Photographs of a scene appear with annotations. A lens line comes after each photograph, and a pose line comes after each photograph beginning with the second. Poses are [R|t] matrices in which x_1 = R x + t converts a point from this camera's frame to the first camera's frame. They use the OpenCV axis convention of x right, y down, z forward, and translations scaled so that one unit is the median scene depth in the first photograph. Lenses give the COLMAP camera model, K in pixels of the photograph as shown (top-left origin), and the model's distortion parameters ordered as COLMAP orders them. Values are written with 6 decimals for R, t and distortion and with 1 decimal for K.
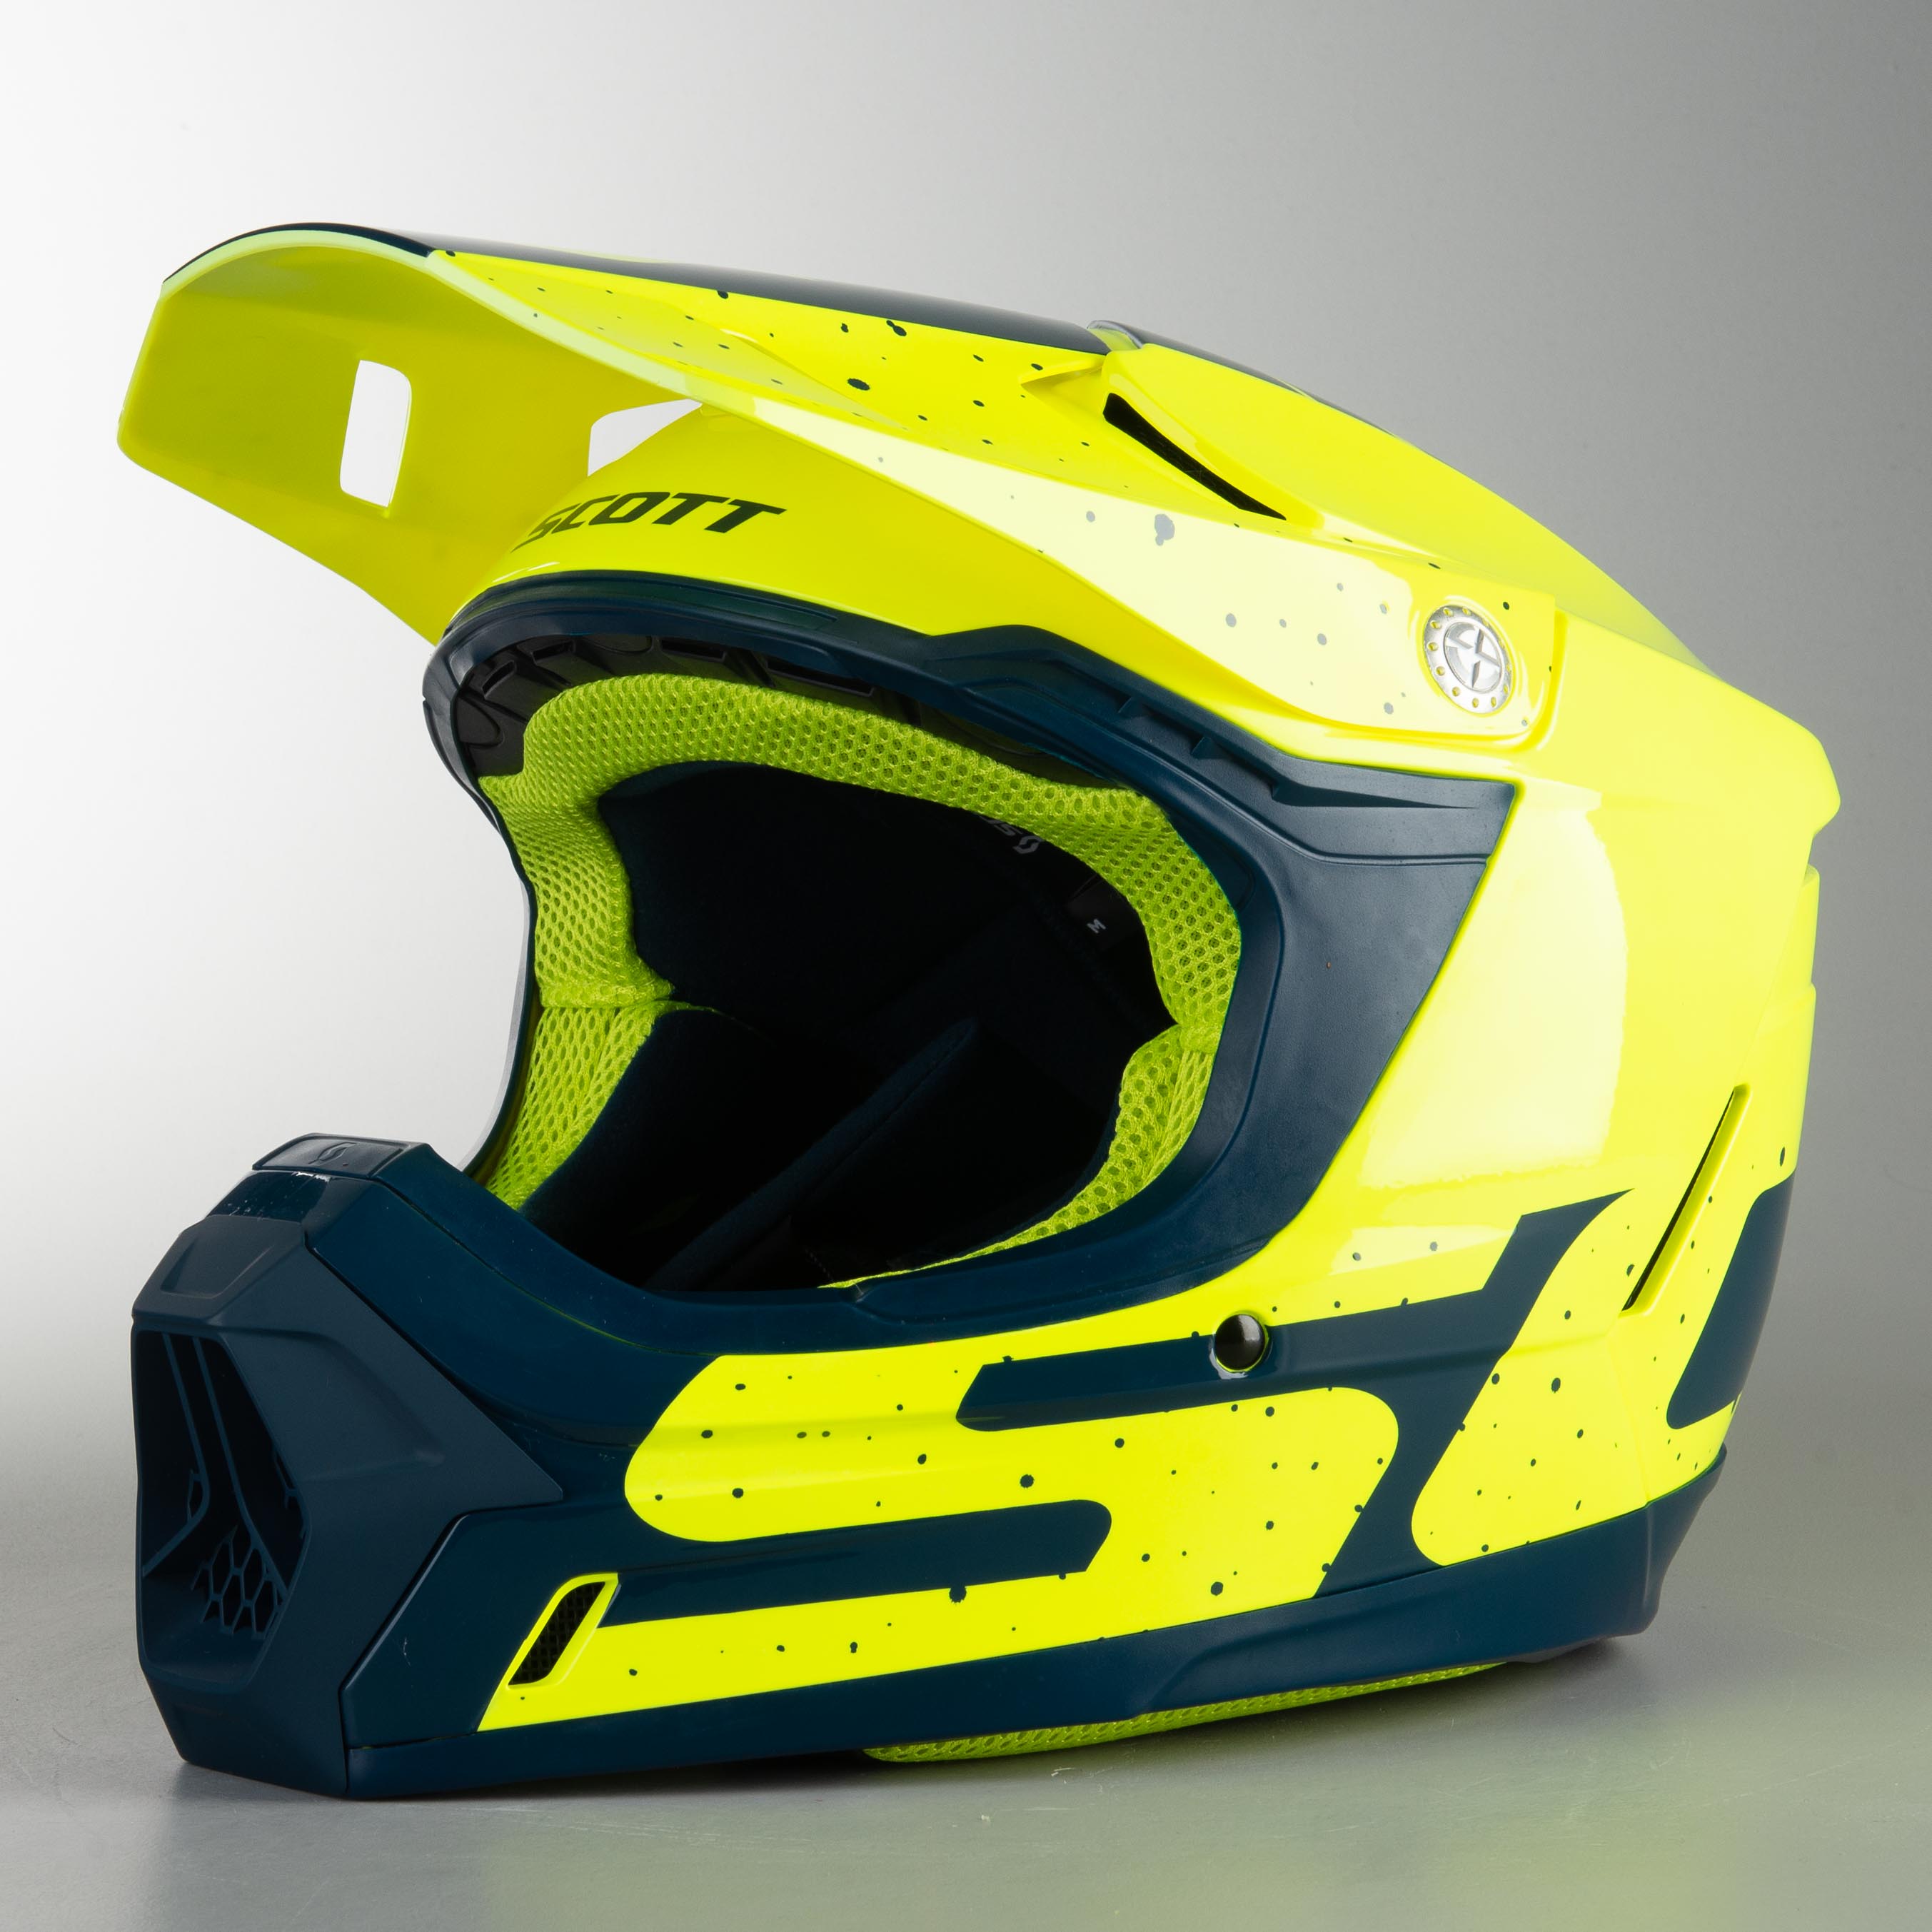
lens RADIAL K [[3917.6, 0, 966.0], [0, 3917.6, 966.0], [0, 0, 1]] dist [0.068055, 0.029987]
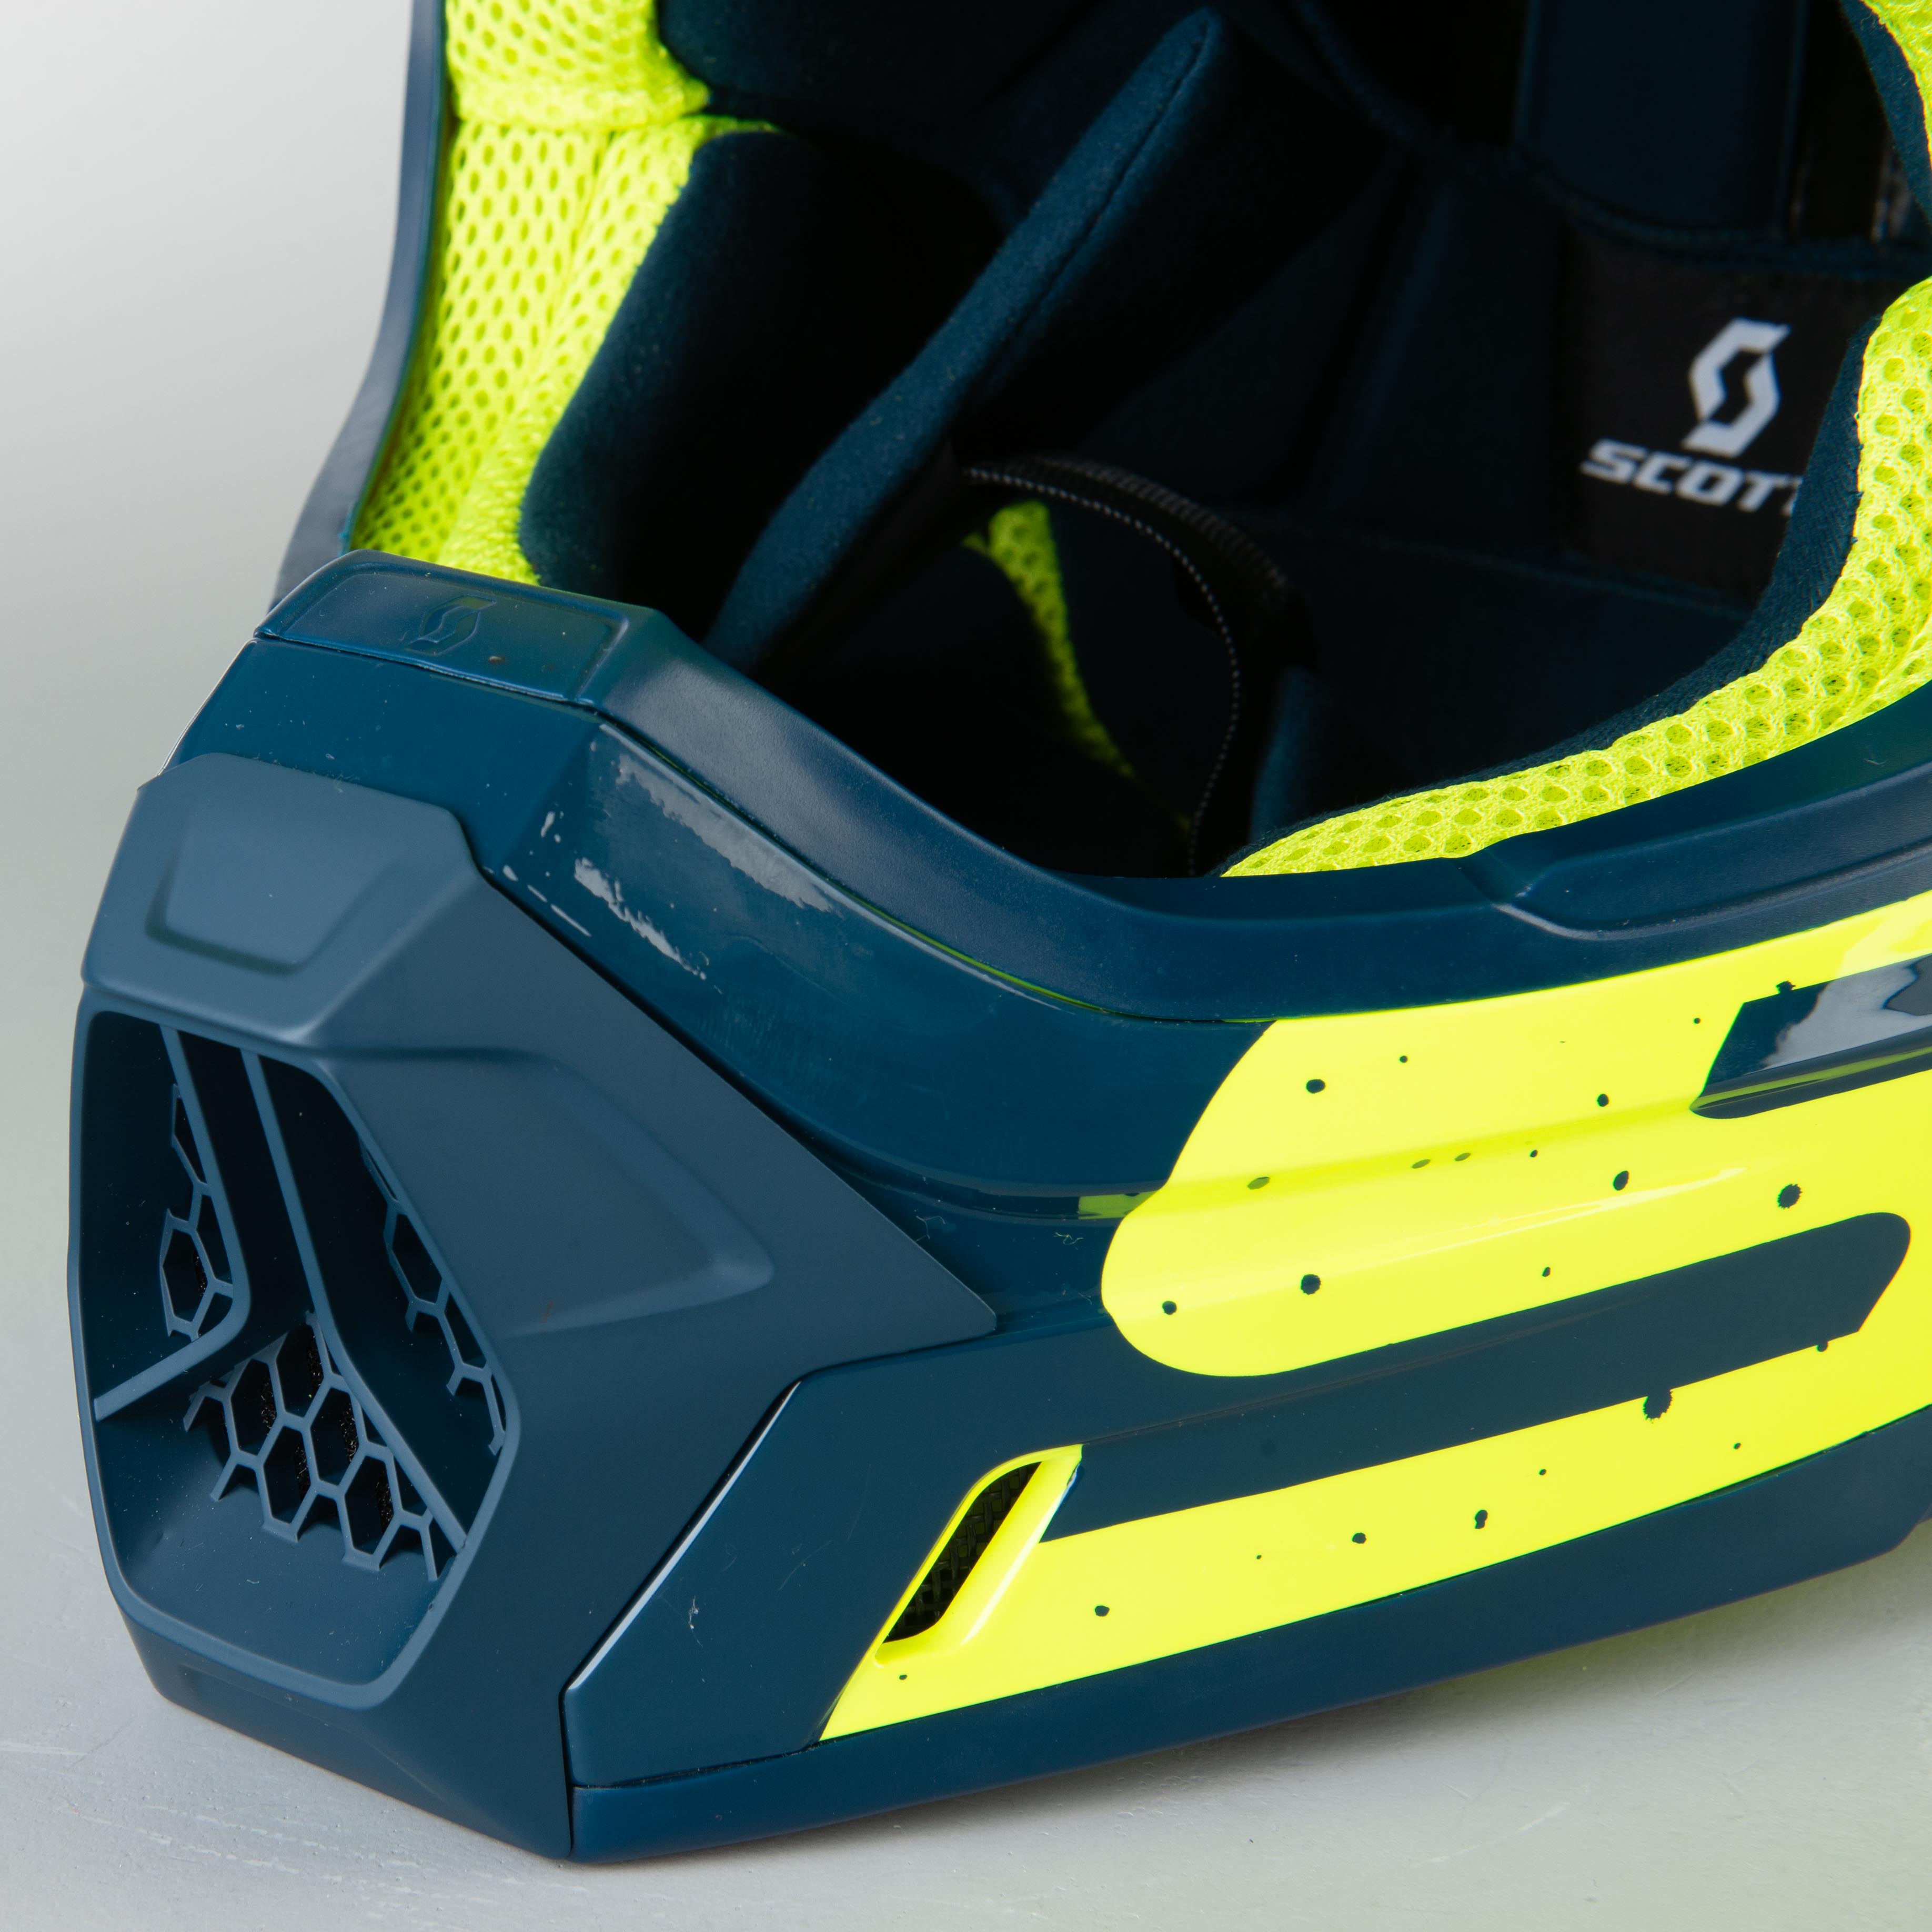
lens RADIAL K [[4116.3, 0, 873.9], [0, 4116.3, 968.8], [0, 0, 1]] dist [0.653136, -5.816573]
pose [[0.990882, -0.041374, 0.128225, -0.176777], [0.003921, 0.960137, 0.279502, -0.056642], [-0.134677, -0.276450, 0.951545, 0.480001]]
